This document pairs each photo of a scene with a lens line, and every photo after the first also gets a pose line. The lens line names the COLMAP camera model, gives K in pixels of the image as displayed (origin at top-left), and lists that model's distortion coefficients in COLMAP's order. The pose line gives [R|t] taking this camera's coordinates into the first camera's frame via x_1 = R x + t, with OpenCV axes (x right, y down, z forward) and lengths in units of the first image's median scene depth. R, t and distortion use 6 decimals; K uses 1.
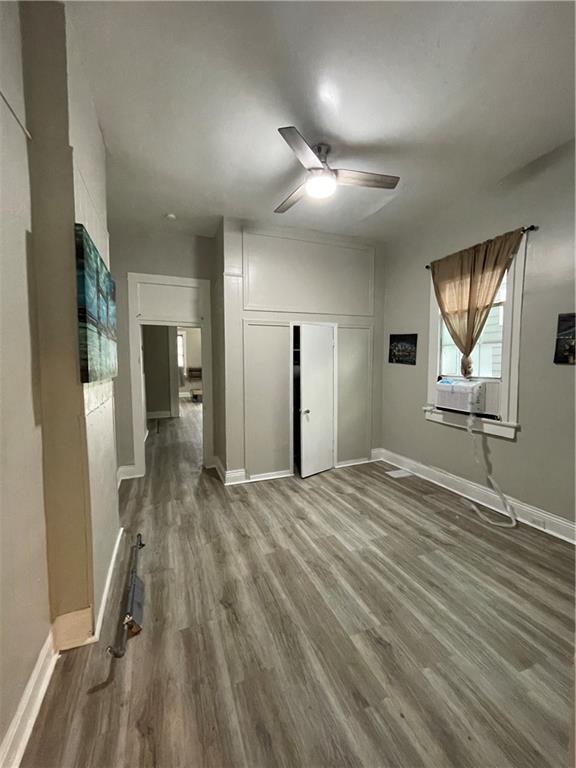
lens RADIAL K [[307.9, 0, 287.6], [0, 307.9, 380.2], [0, 0, 1]] dist [-0.001022, 0.000281]
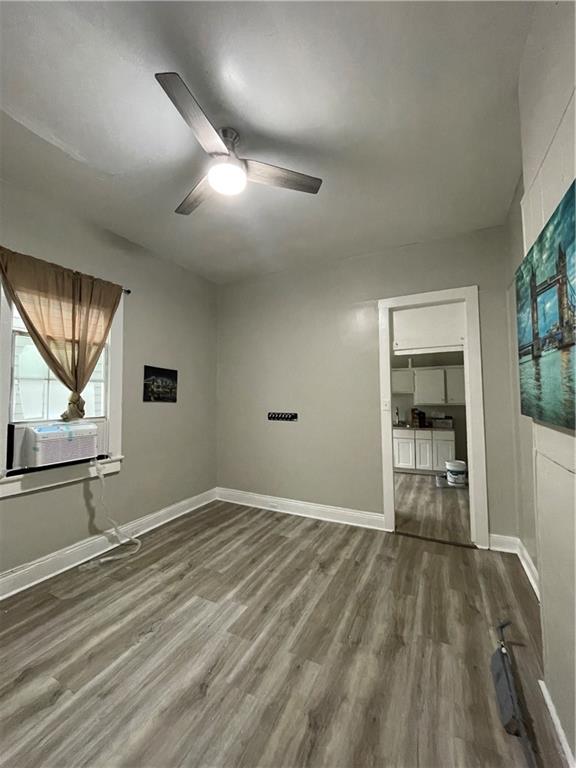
lens RADIAL K [[307.9, 0, 287.6], [0, 307.9, 380.2], [0, 0, 1]] dist [-0.001022, 0.000281]
pose [[-0.657150, 0.053442, 0.751863, -0.520210], [0.061184, 0.997974, -0.017459, -0.077909], [-0.751273, 0.034528, -0.659088, 1.308737]]
